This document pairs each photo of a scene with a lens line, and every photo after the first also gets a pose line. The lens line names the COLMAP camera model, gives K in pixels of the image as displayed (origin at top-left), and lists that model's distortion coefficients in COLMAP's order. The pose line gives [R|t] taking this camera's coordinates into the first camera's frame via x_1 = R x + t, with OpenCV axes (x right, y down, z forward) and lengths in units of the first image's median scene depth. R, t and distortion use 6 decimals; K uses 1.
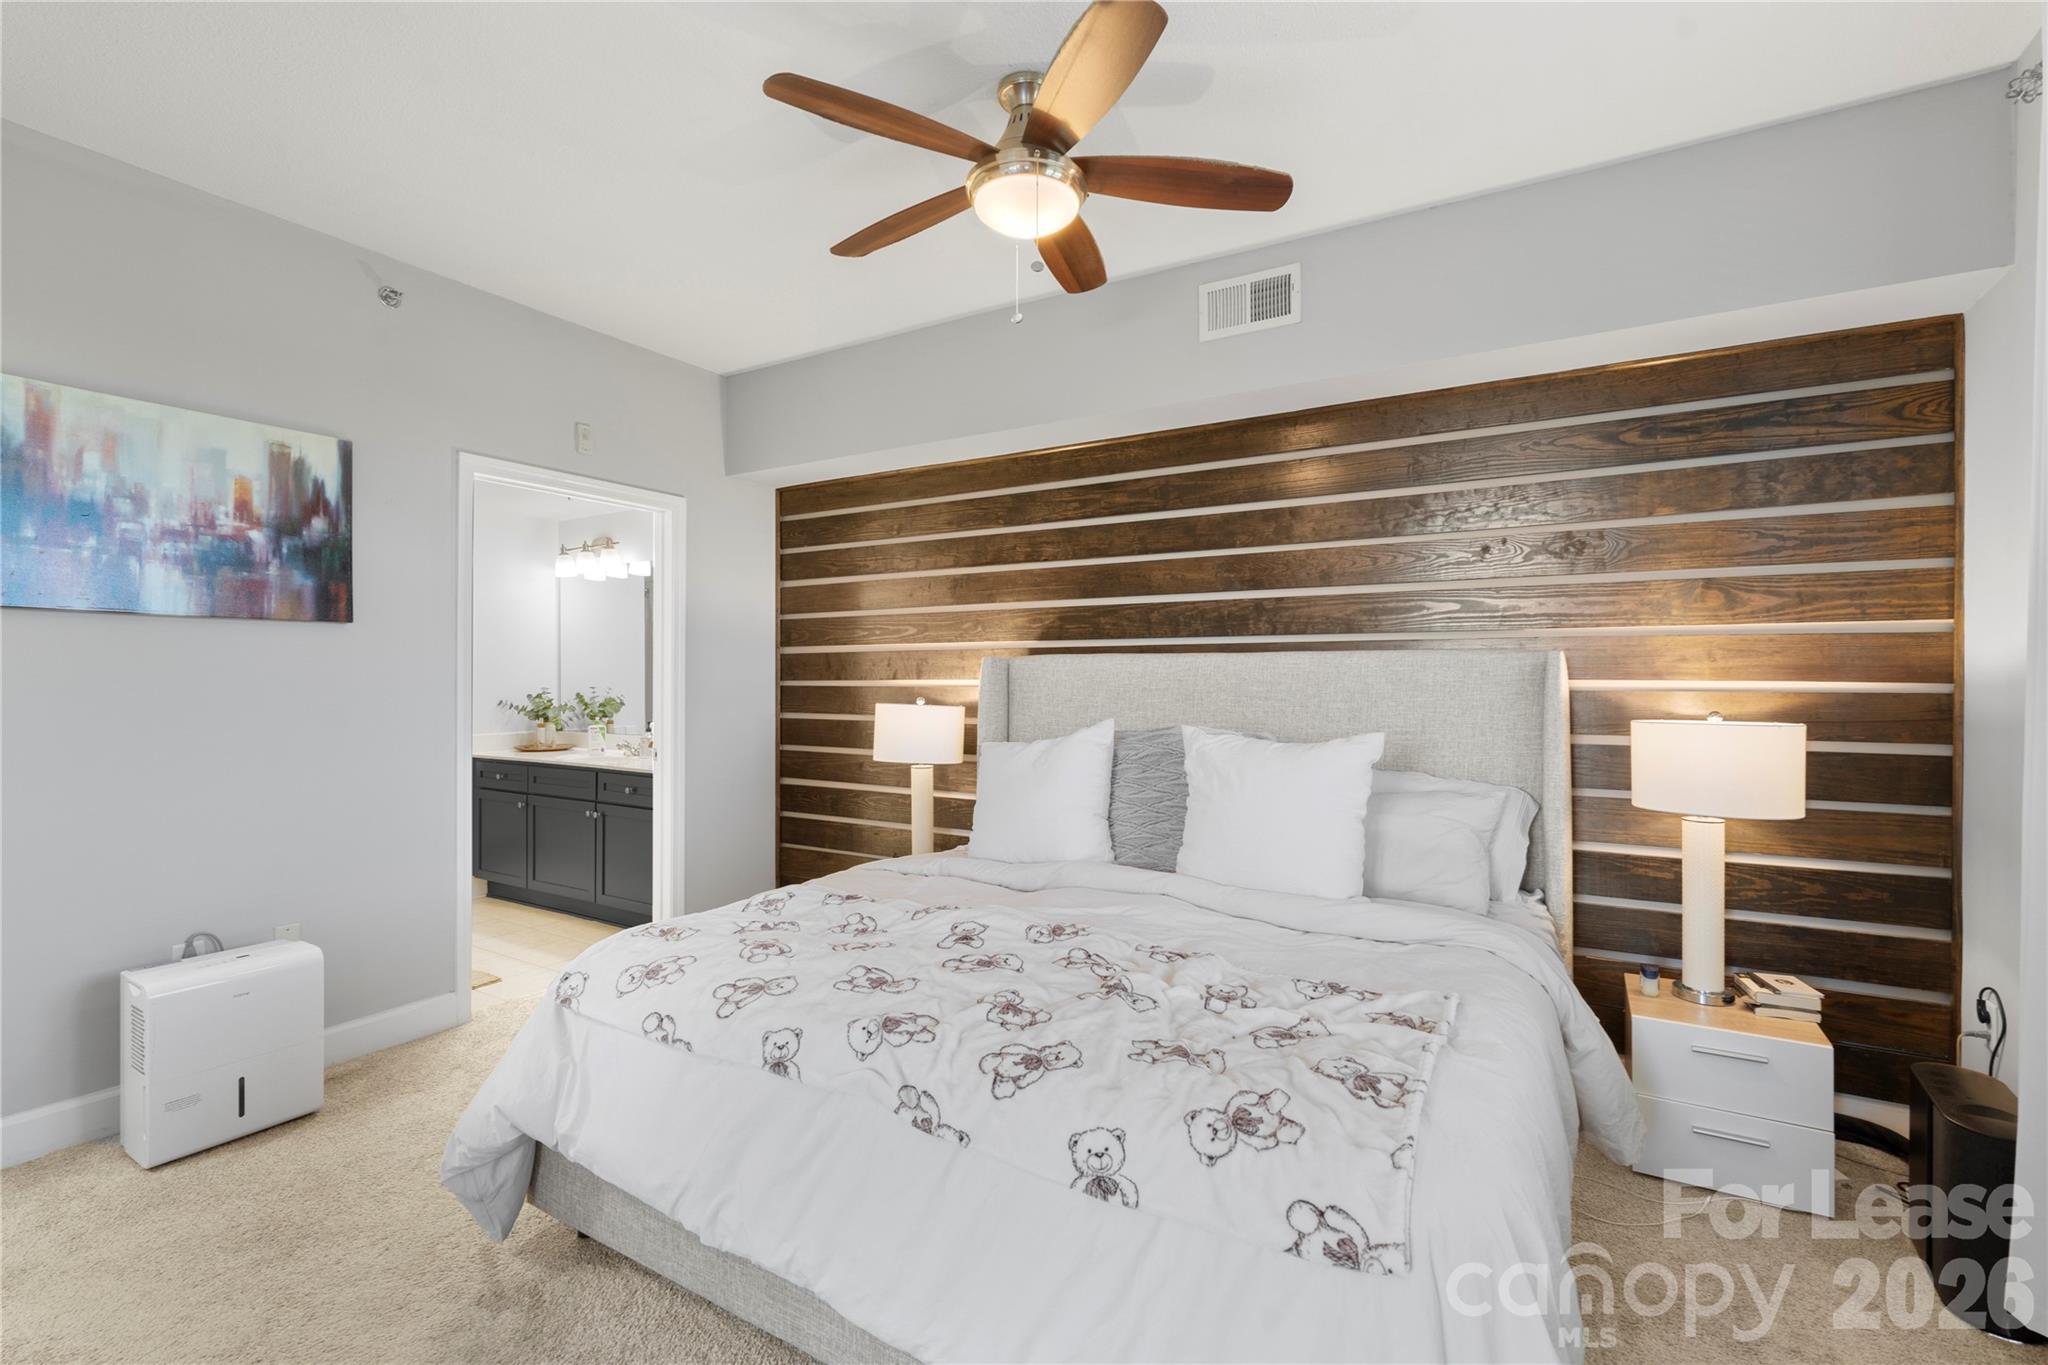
lens RADIAL K [[849.7, 0, 1069.7], [0, 849.7, 674.5], [0, 0, 1]] dist [-0.000404, -0.000252]
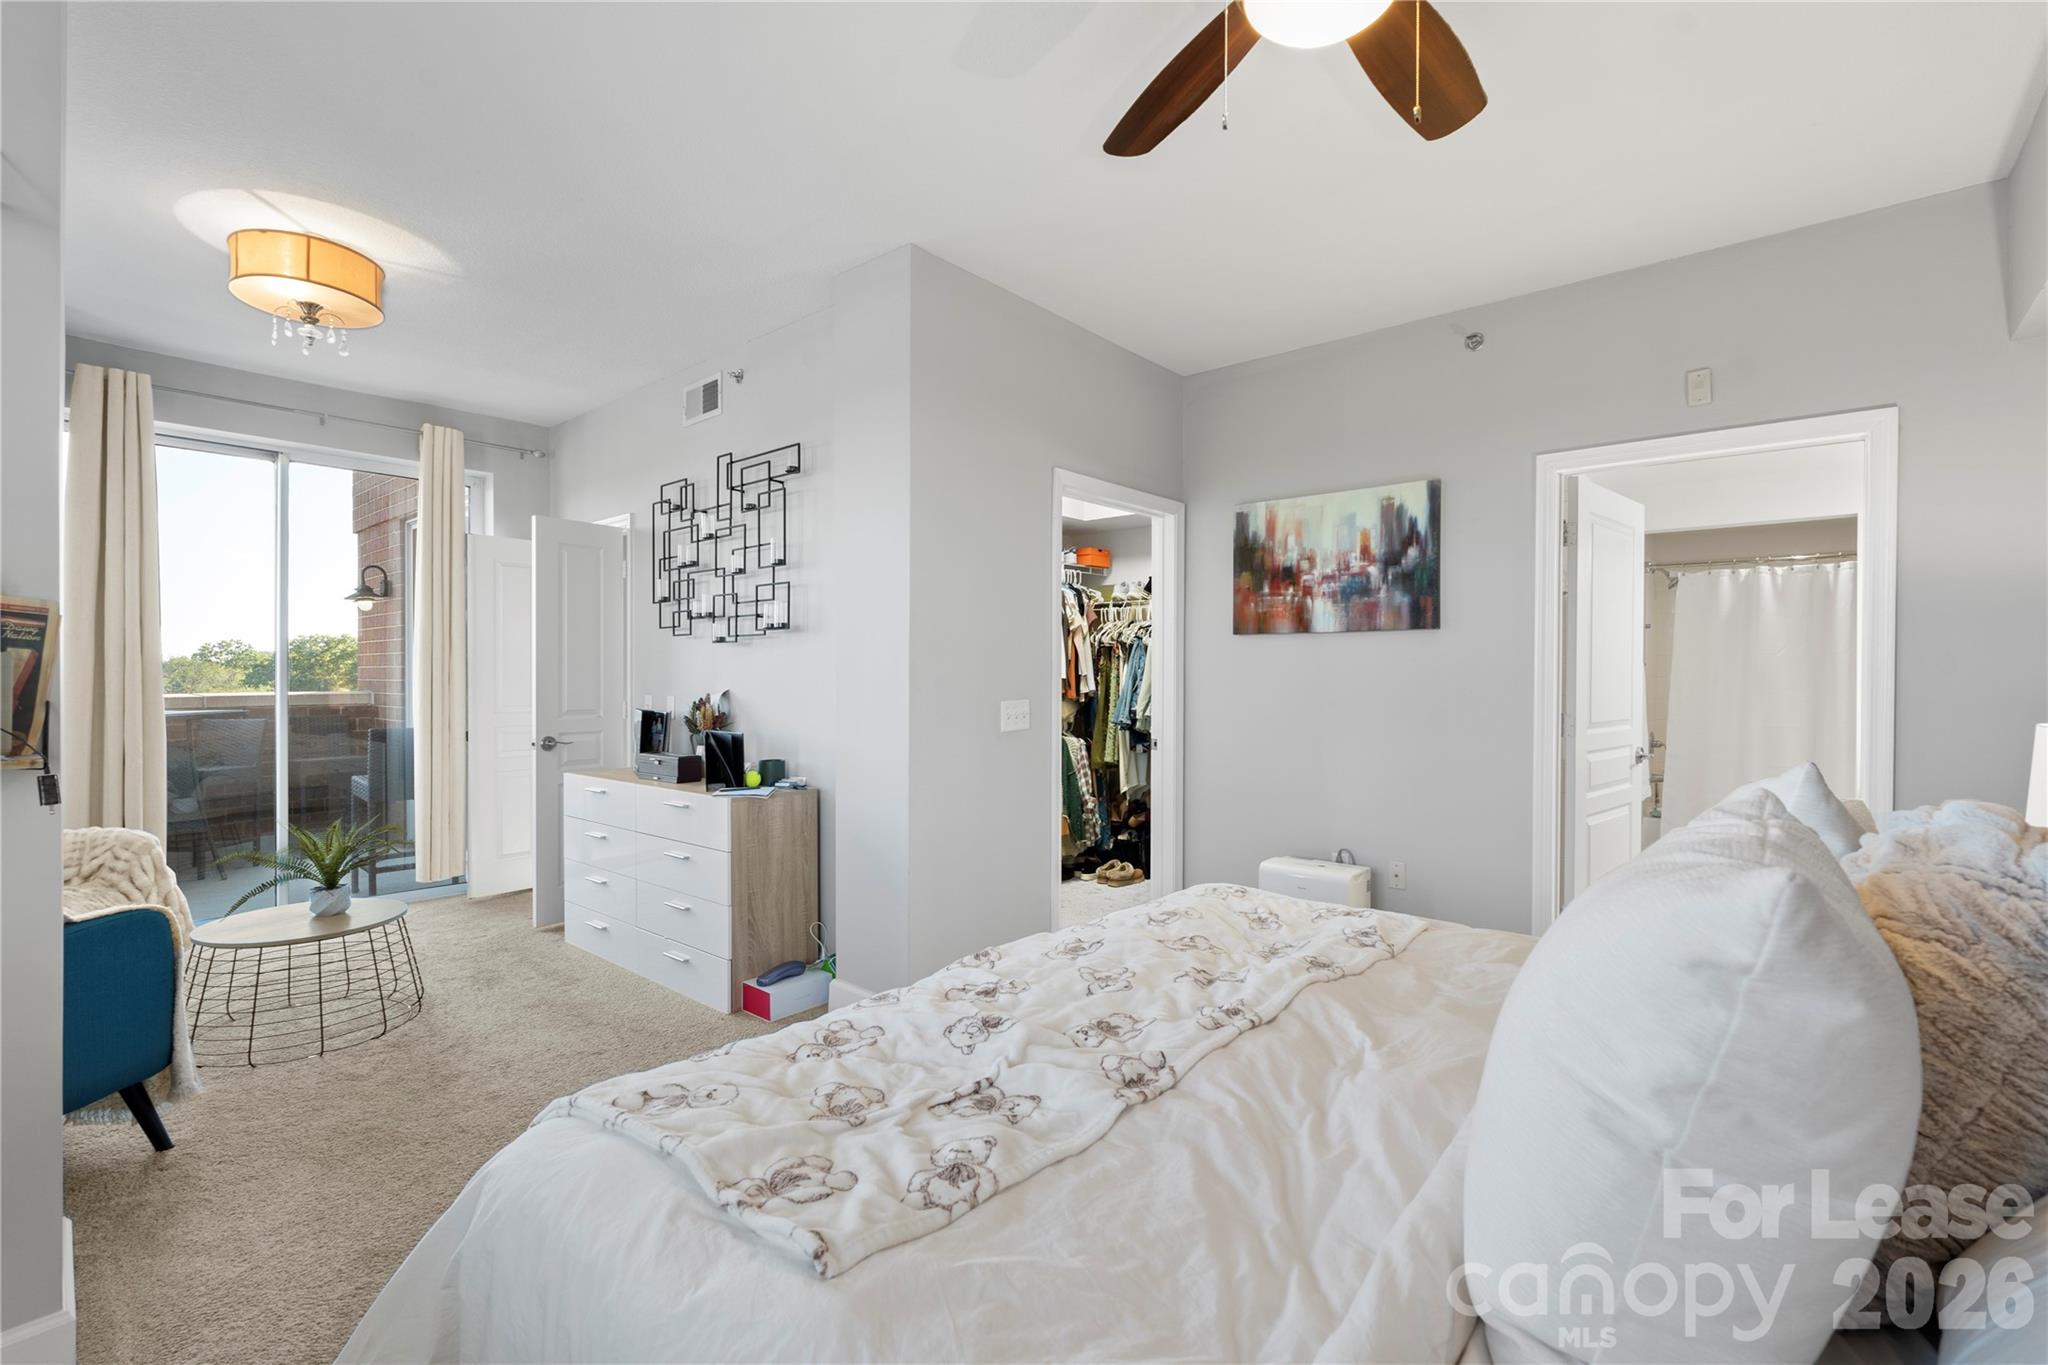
lens RADIAL K [[894.0, 0, 1031.9], [0, 894.0, 677.5], [0, 0, 1]] dist [-0.000782, -0.000357]
pose [[-0.164555, 0.000800, -0.986368, 0.567637], [0.001584, 0.999999, 0.000546, 0.008673], [0.986367, -0.001472, -0.164556, 0.708282]]
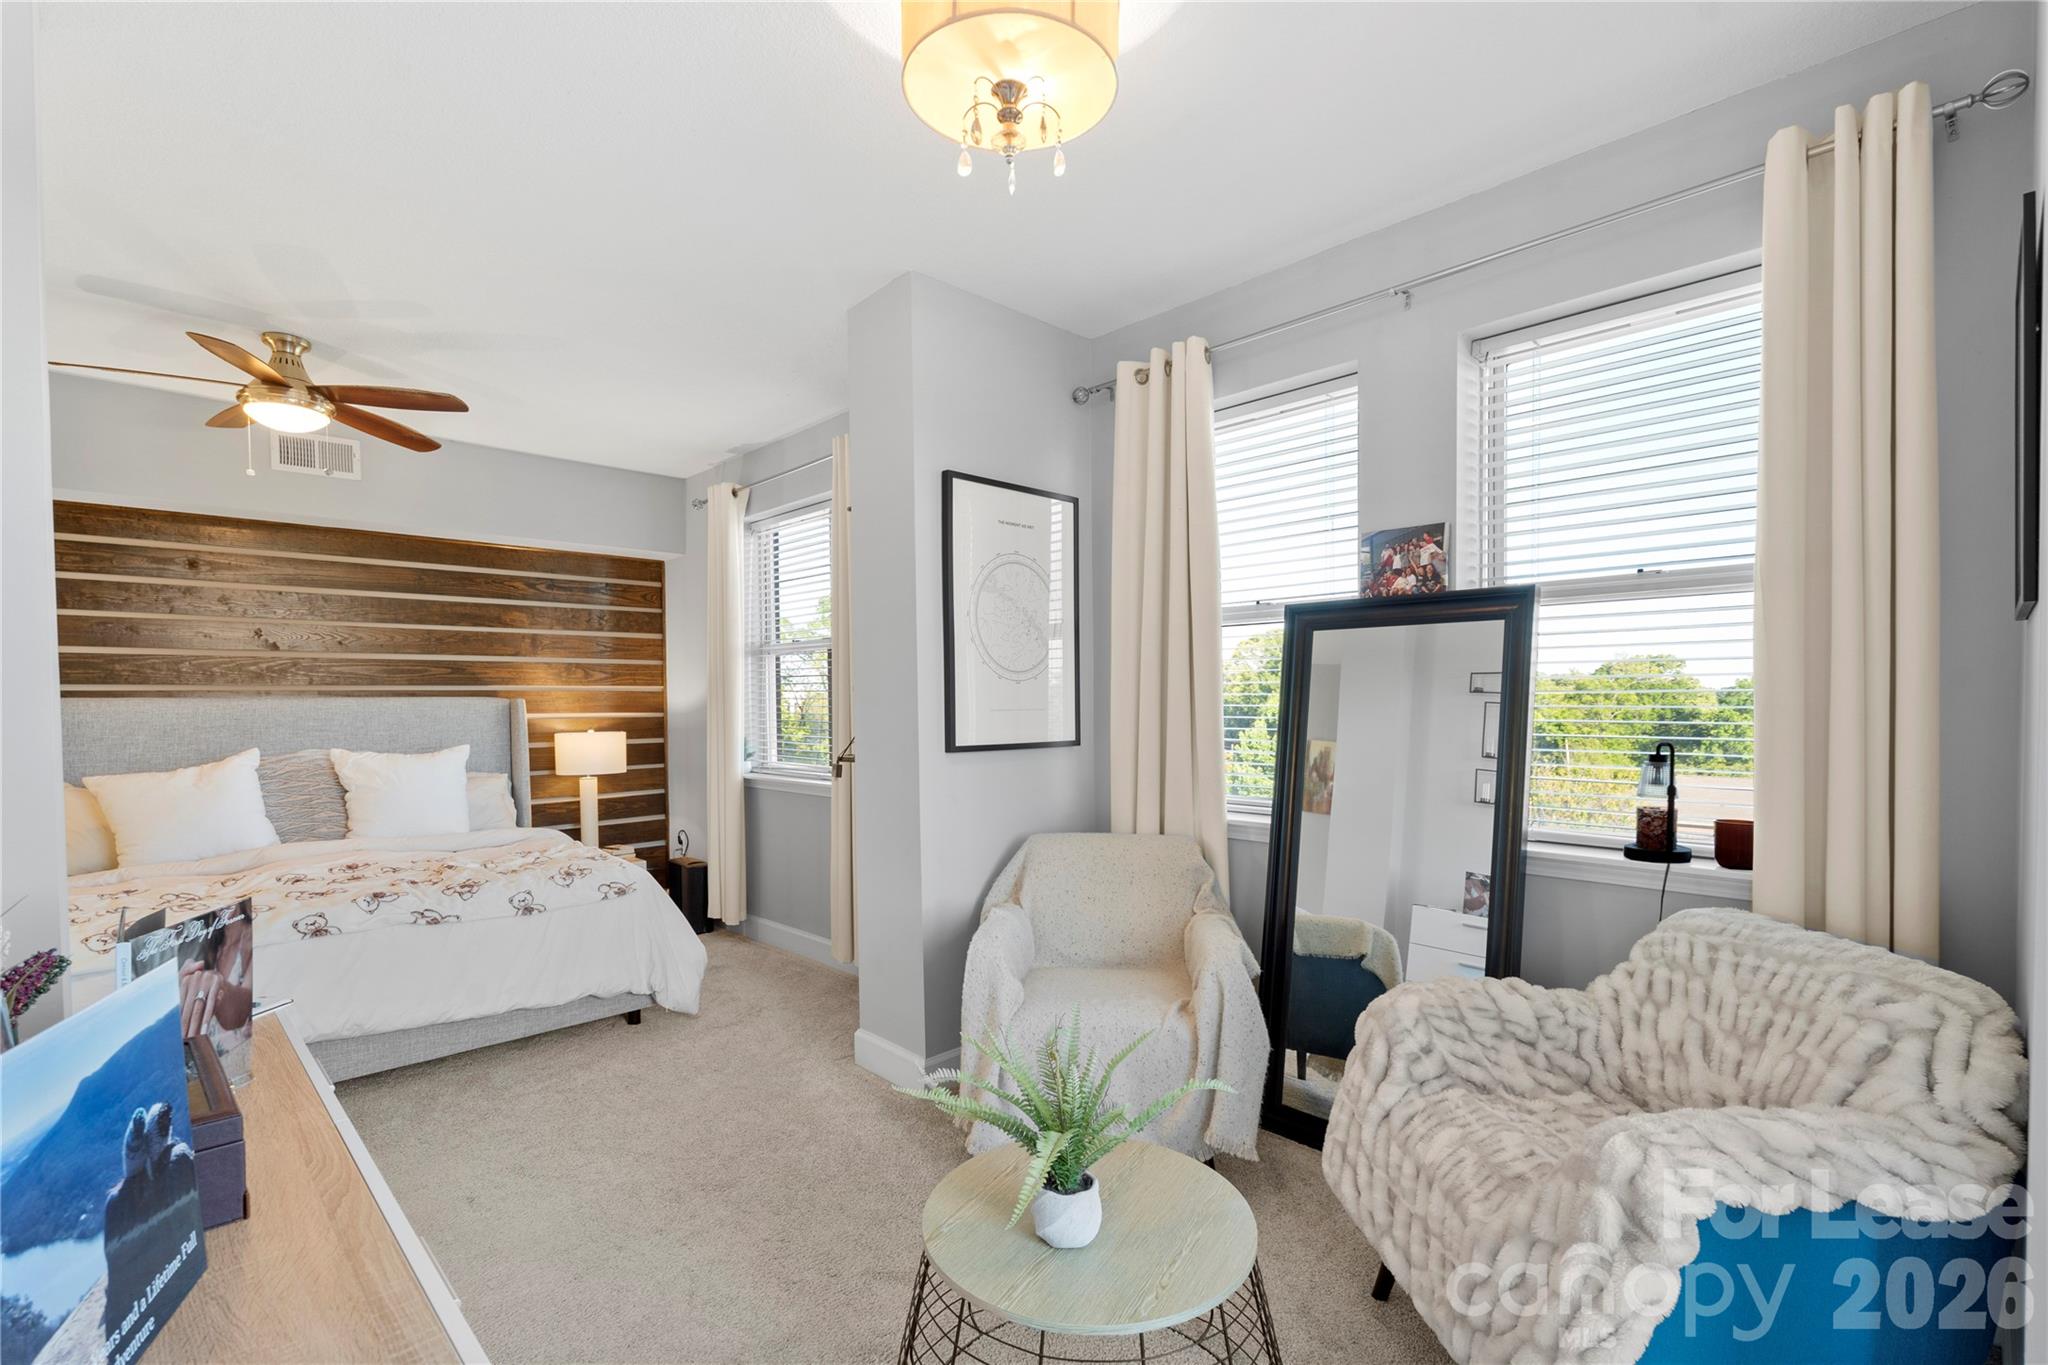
lens RADIAL K [[929.6, 0, 1051.2], [0, 929.6, 727.9], [0, 0, 1]] dist [0.004060, 0.000499]
pose [[0.247309, -0.032602, 0.968388, -0.992735], [0.003296, 0.999456, 0.032806, -0.023564], [-0.968931, -0.004921, 0.247282, -0.575895]]
